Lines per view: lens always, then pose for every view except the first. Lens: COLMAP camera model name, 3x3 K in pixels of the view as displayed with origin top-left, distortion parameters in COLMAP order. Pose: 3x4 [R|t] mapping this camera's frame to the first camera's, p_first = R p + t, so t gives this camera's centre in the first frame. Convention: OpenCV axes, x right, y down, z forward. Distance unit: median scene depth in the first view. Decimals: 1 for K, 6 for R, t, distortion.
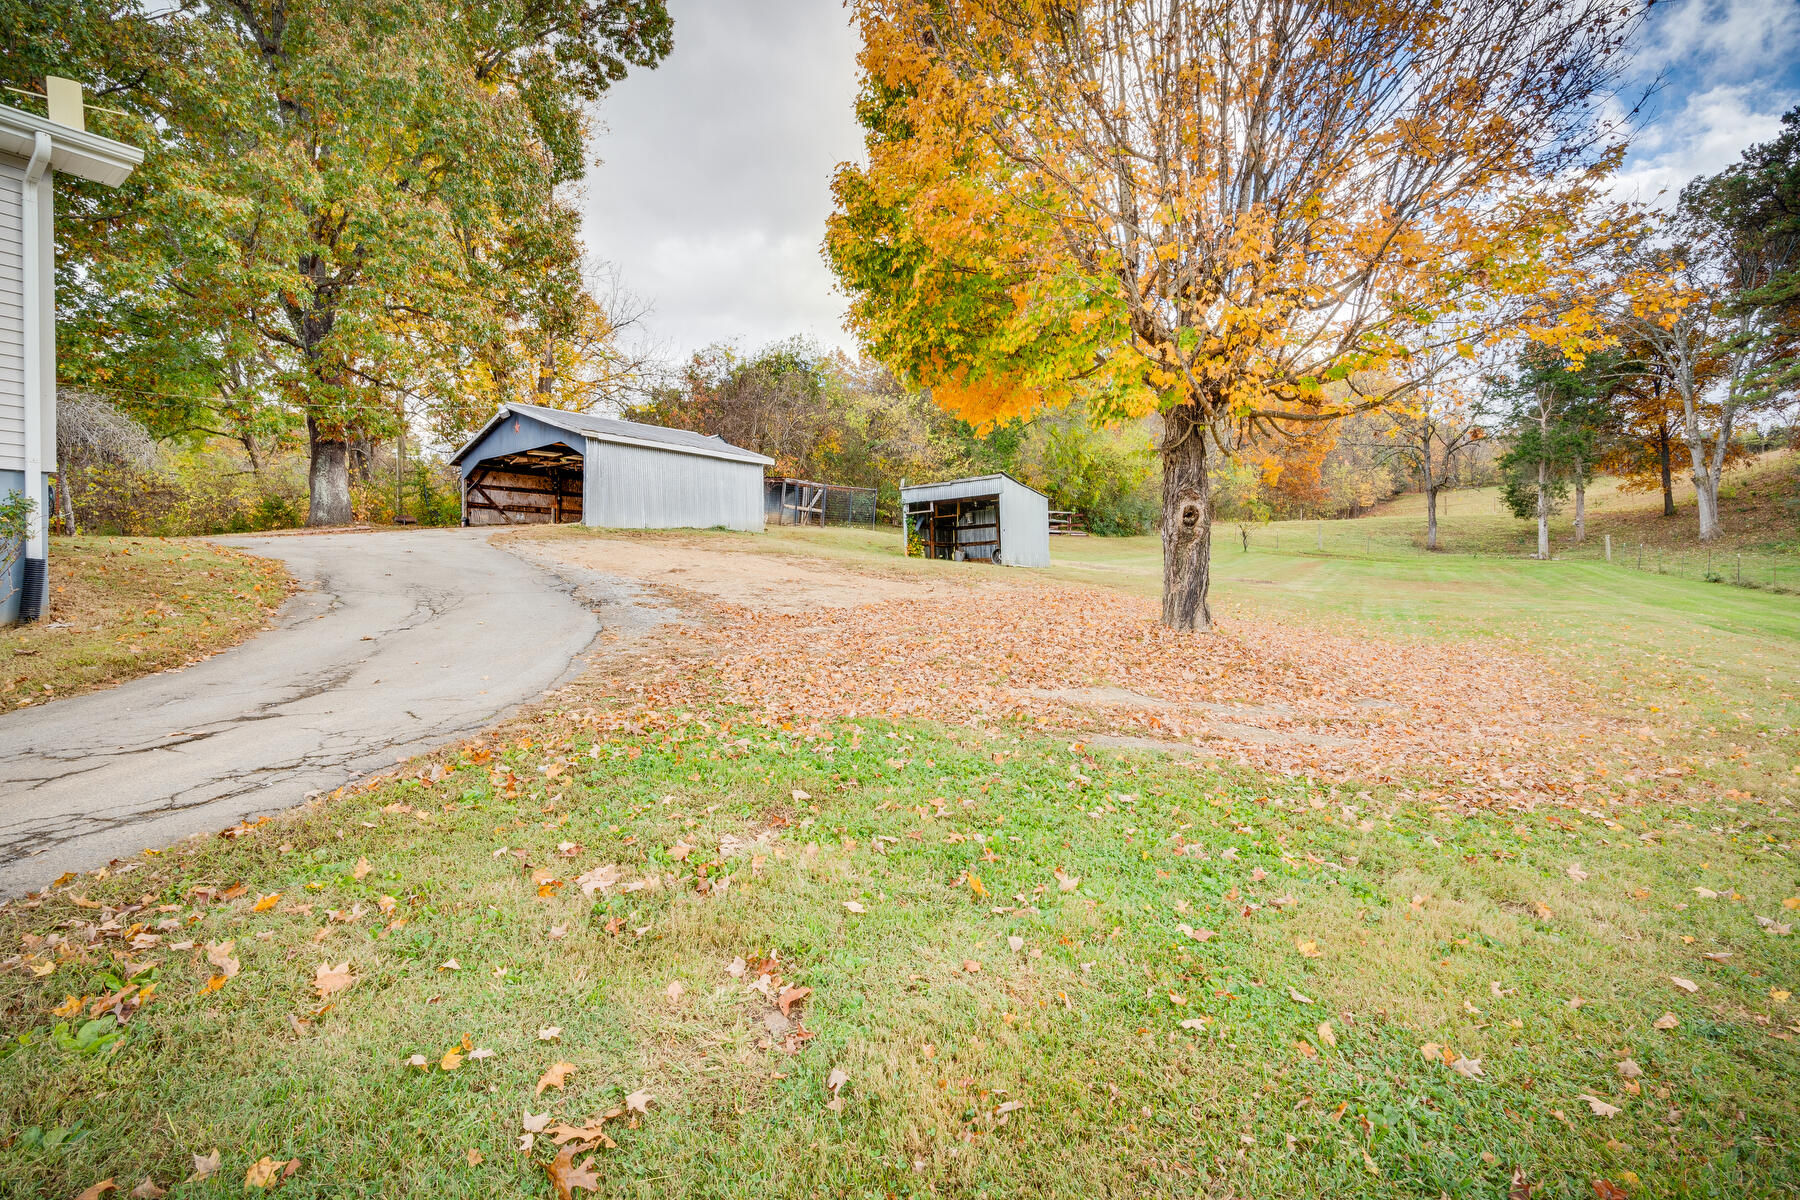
lens RADIAL K [[808.5, 0, 907.5], [0, 808.5, 580.7], [0, 0, 1]] dist [-0.003205, -0.000194]
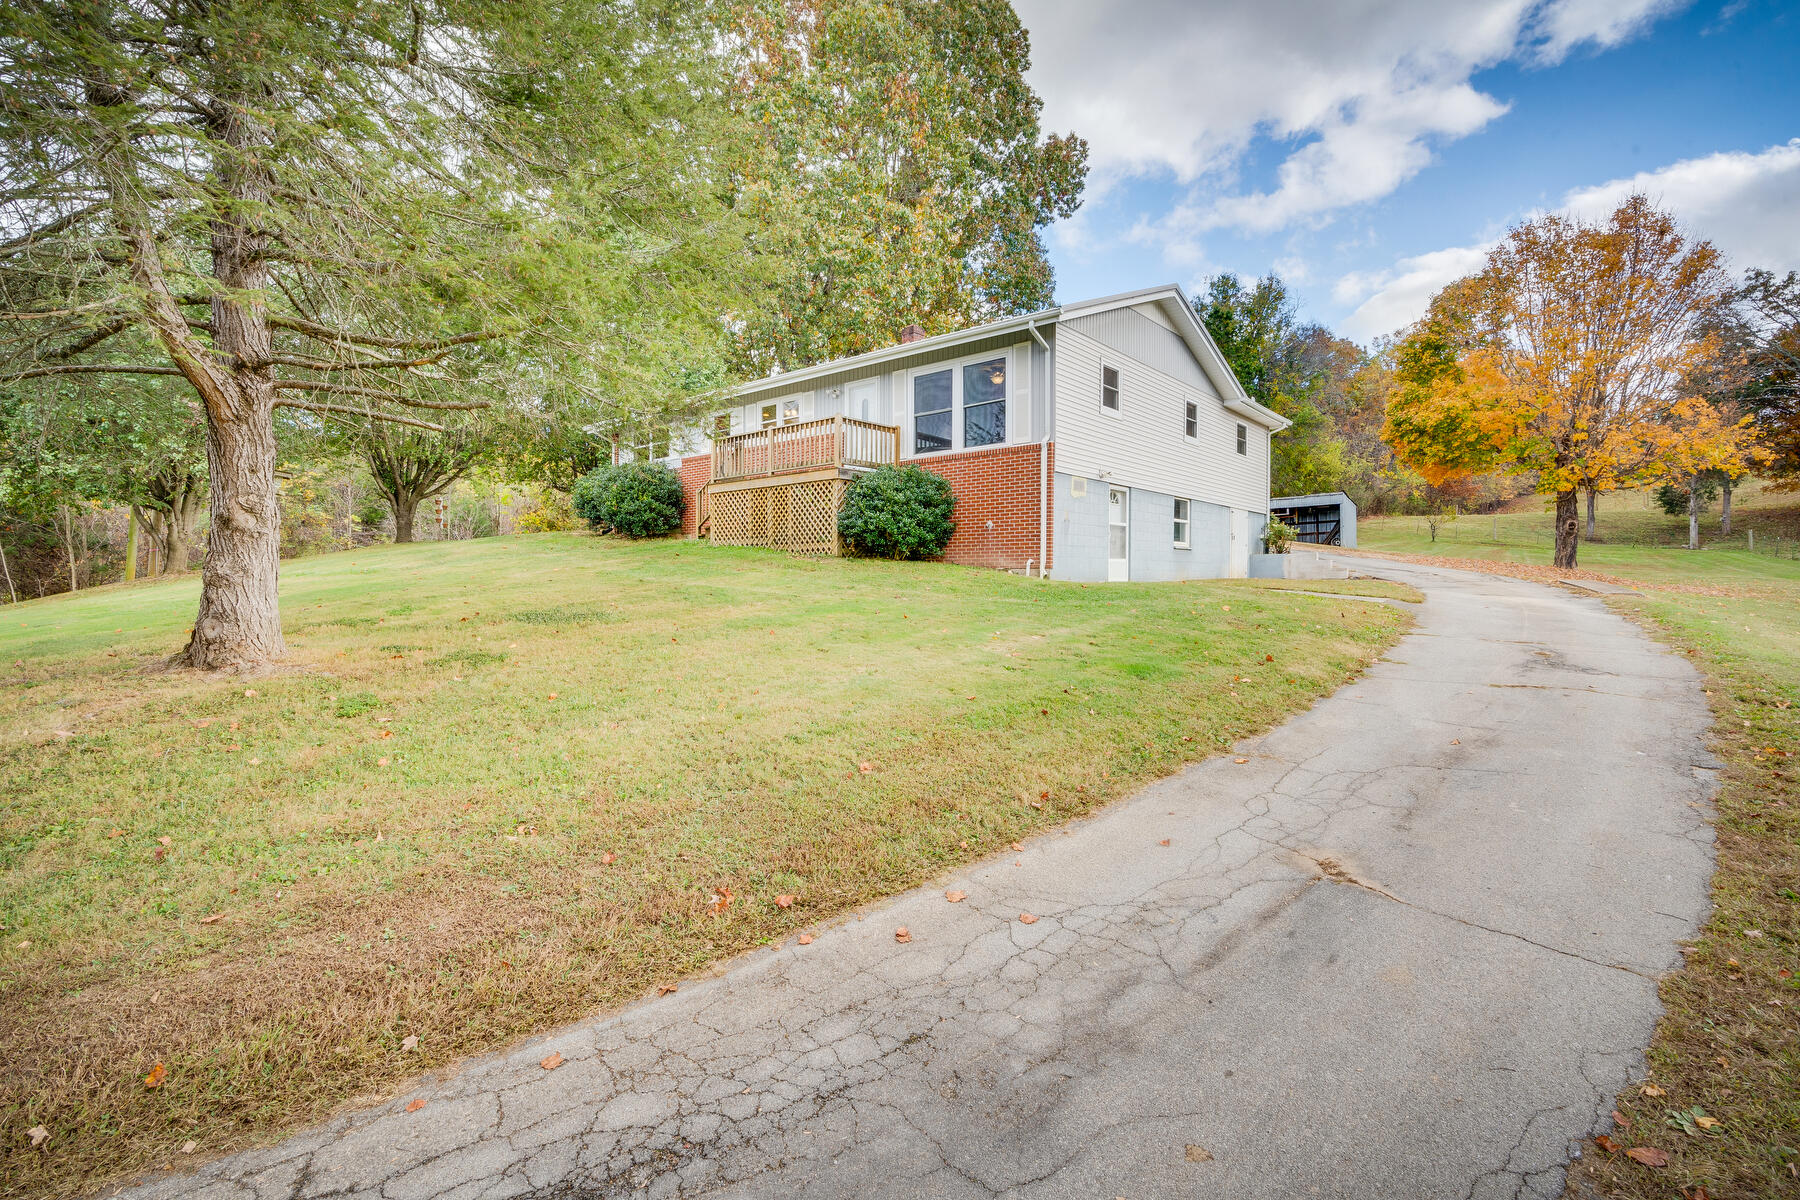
lens RADIAL K [[808.5, 0, 907.5], [0, 808.5, 580.7], [0, 0, 1]] dist [-0.003205, -0.000194]
pose [[0.995463, 0.010894, -0.094521, -0.272207], [-0.009535, 0.999845, 0.014812, 0.013991], [0.094668, -0.013843, 0.995413, -0.318248]]
